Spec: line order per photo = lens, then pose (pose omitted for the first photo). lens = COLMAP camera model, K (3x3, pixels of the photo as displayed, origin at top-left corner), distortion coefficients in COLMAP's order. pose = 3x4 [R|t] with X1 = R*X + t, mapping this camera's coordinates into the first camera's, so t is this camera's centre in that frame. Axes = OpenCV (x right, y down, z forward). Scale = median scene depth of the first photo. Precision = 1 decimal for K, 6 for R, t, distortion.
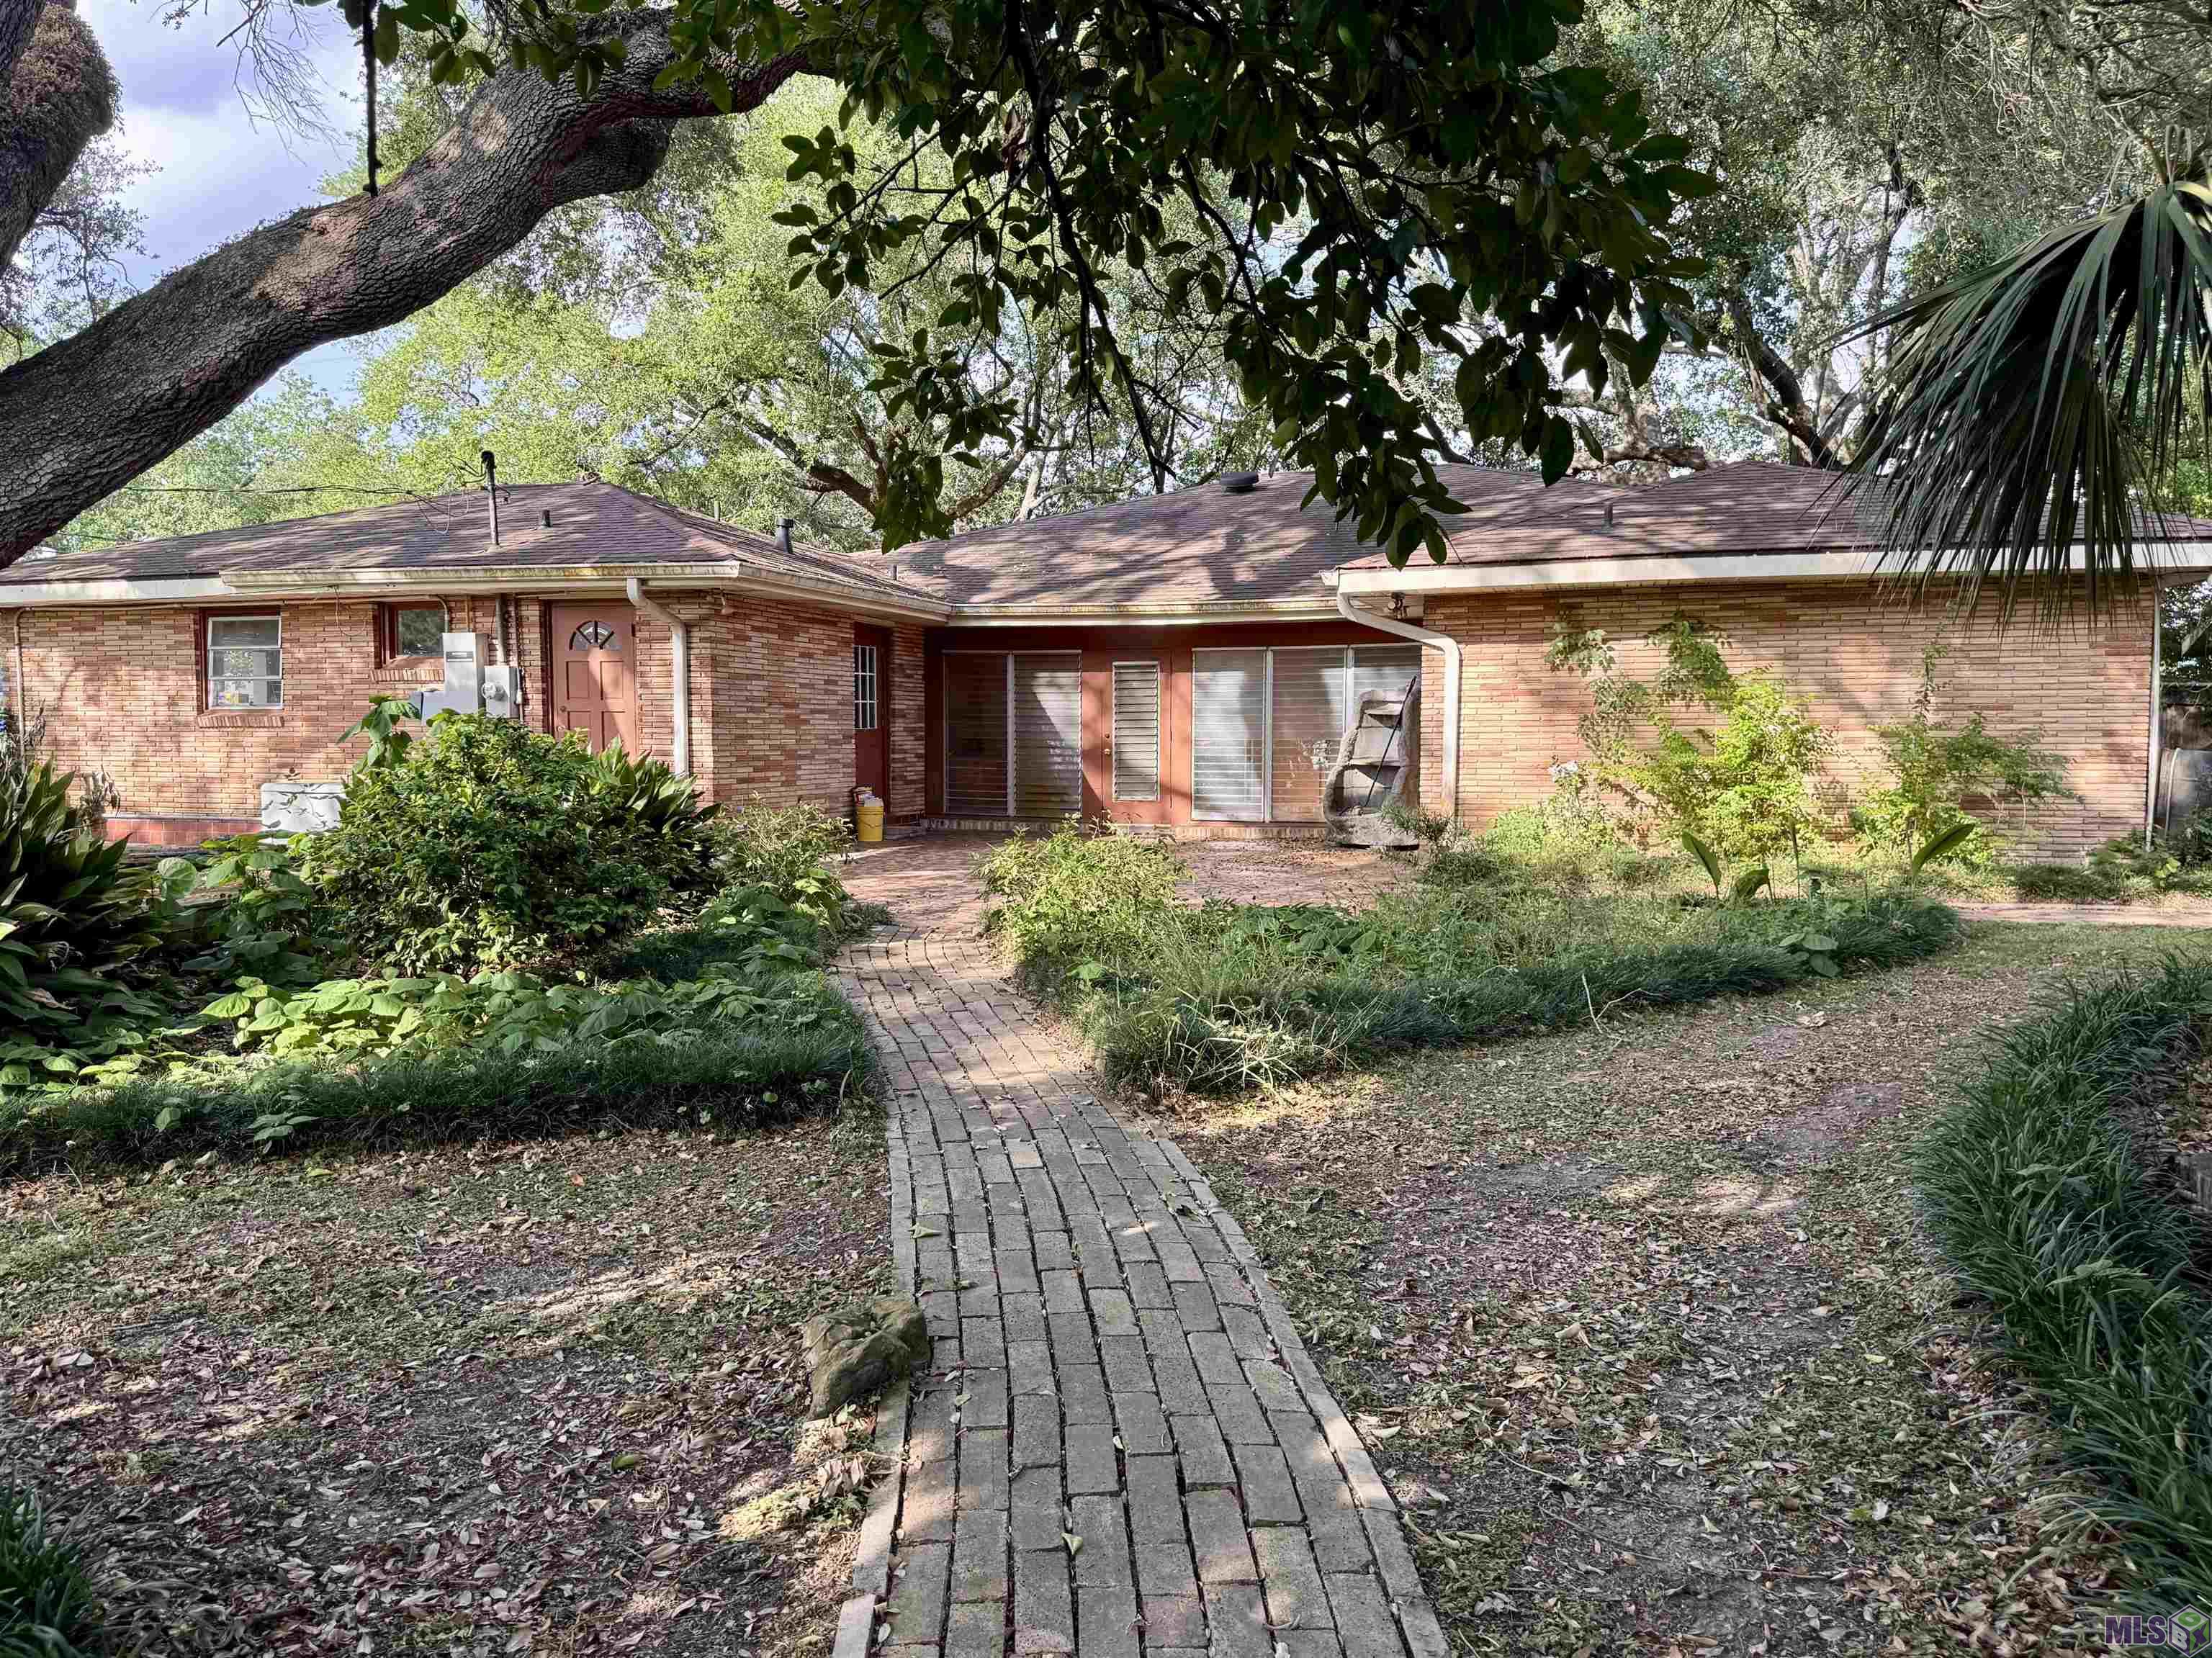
lens RADIAL K [[1500.6, 0, 1112.2], [0, 1500.6, 825.6], [0, 0, 1]] dist [0.106432, -0.151966]
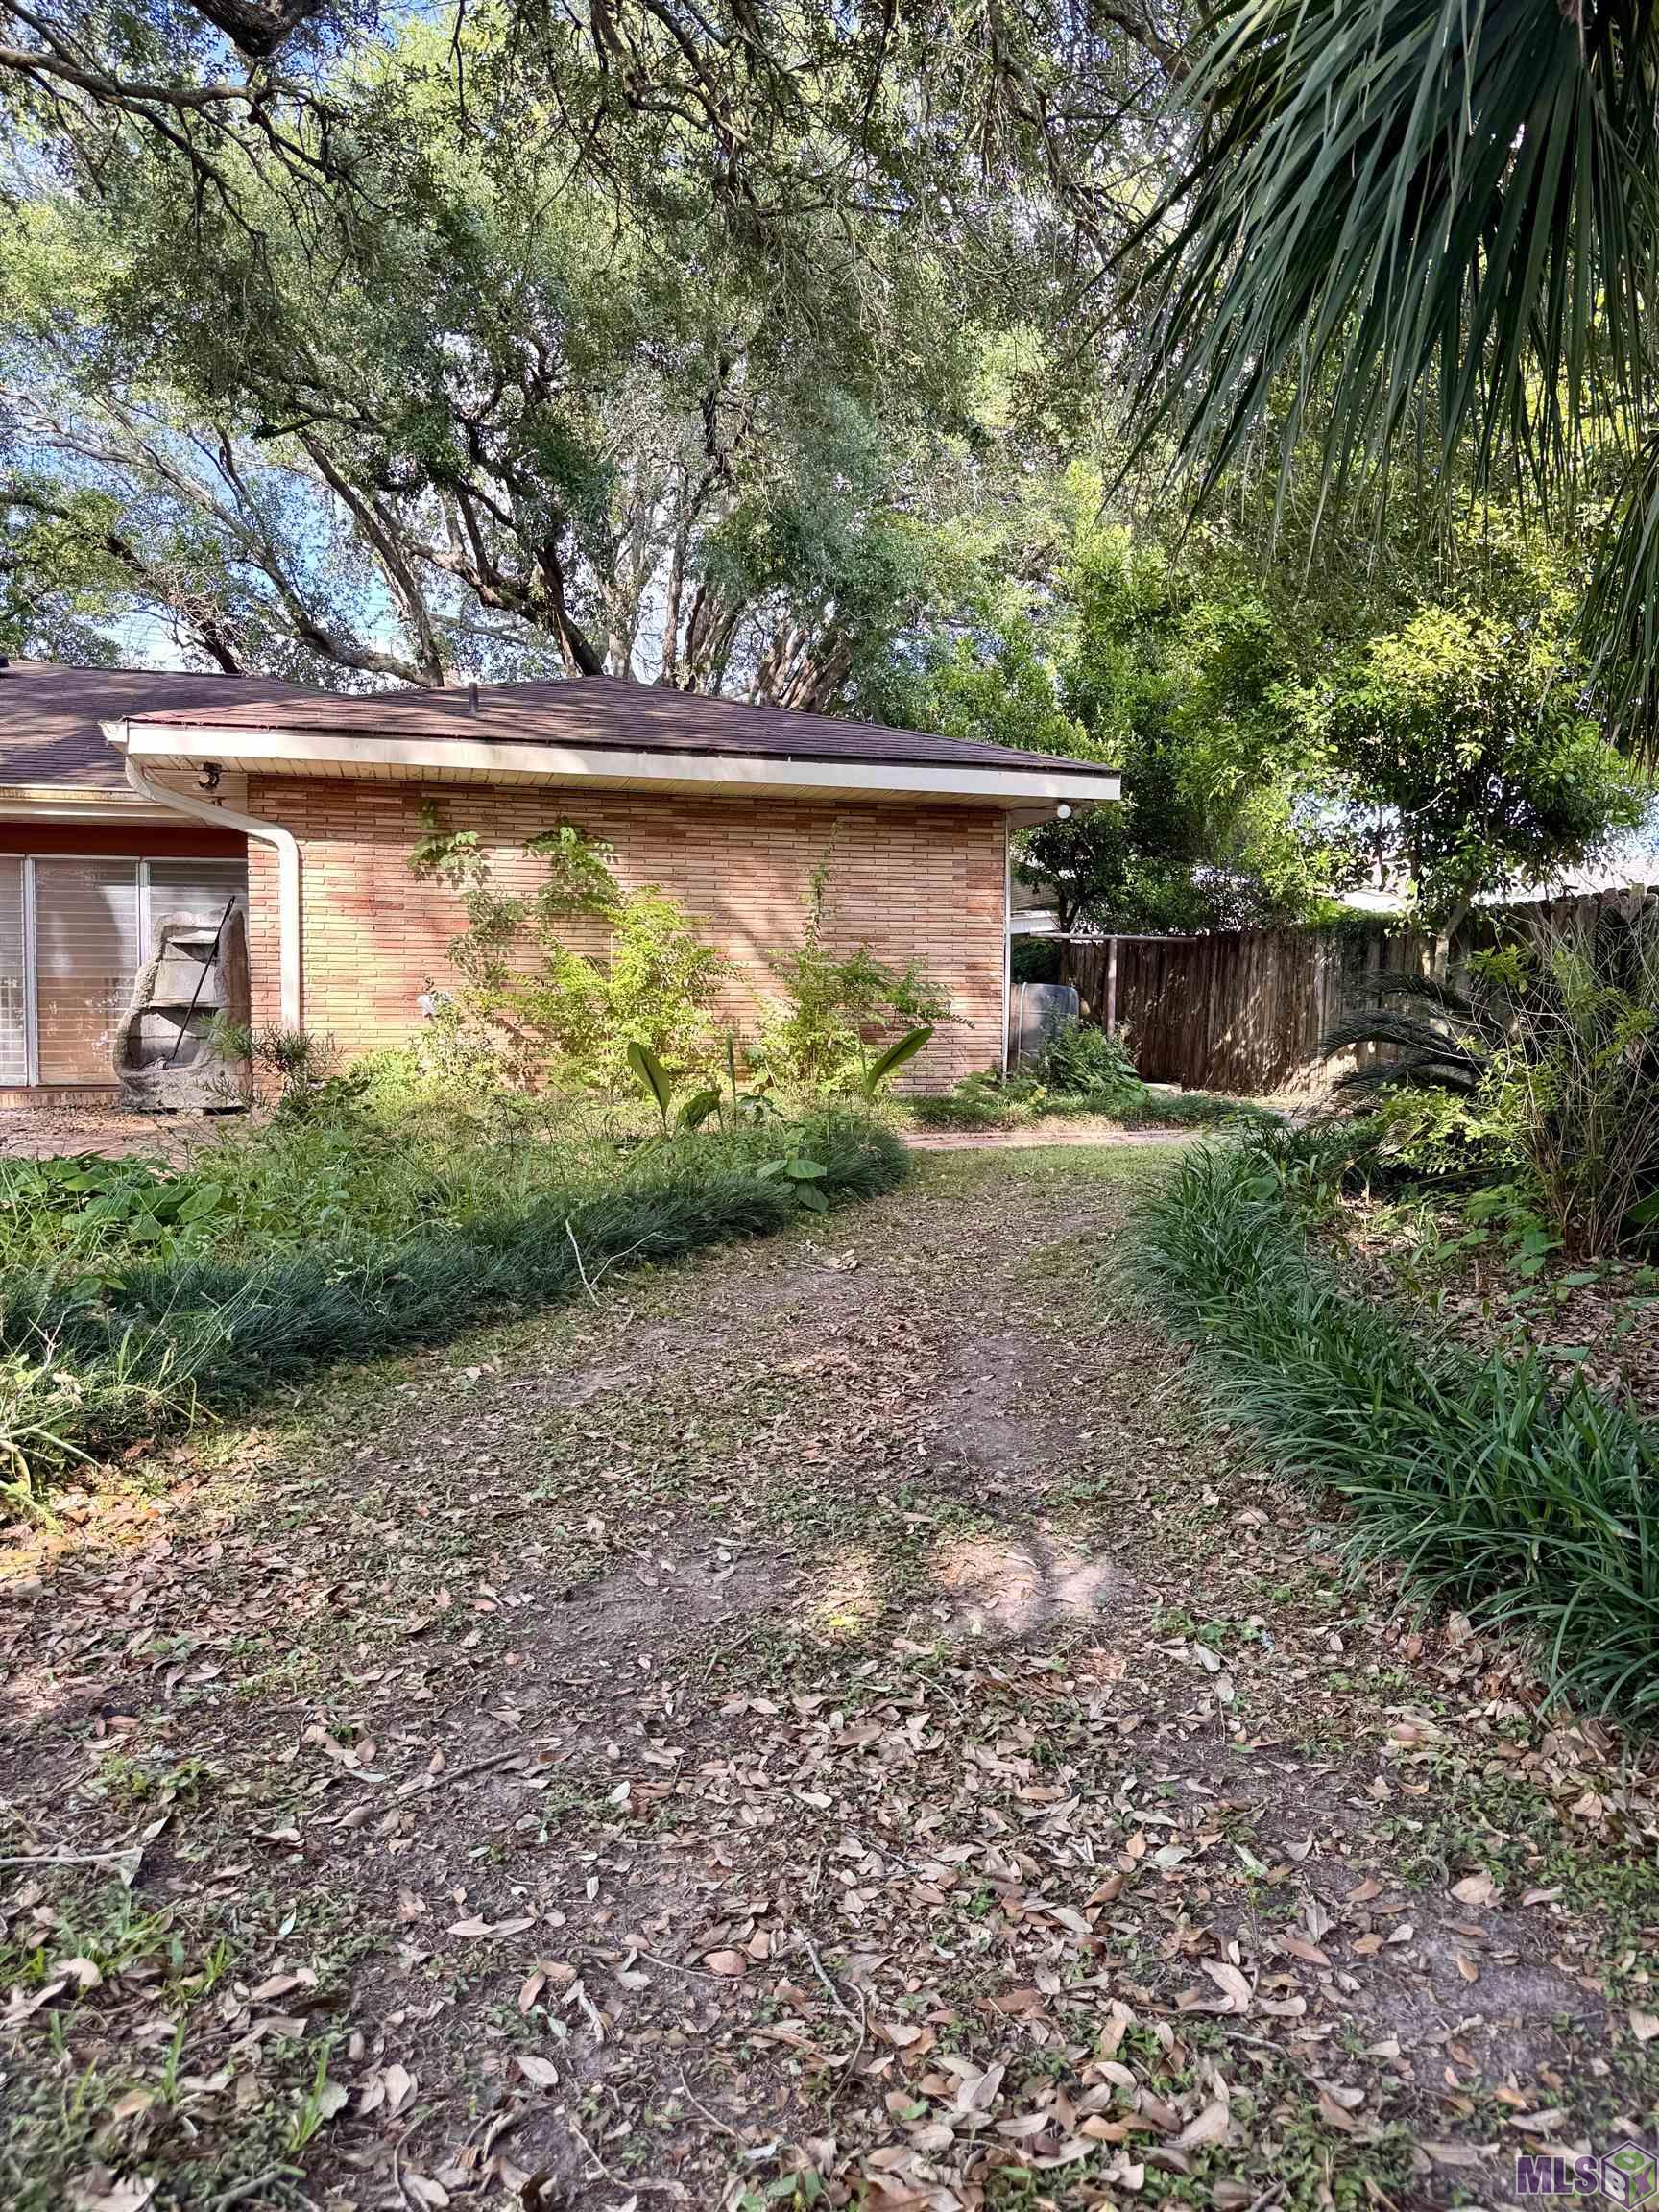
lens RADIAL K [[1654.3, 0, 892.3], [0, 1654.3, 1100.4], [0, 0, 1]] dist [0.149085, -0.305794]
pose [[0.839715, -0.027784, 0.542316, 0.031190], [0.025642, 0.999605, 0.011507, 0.033509], [-0.542421, 0.004243, 0.840096, 0.255397]]
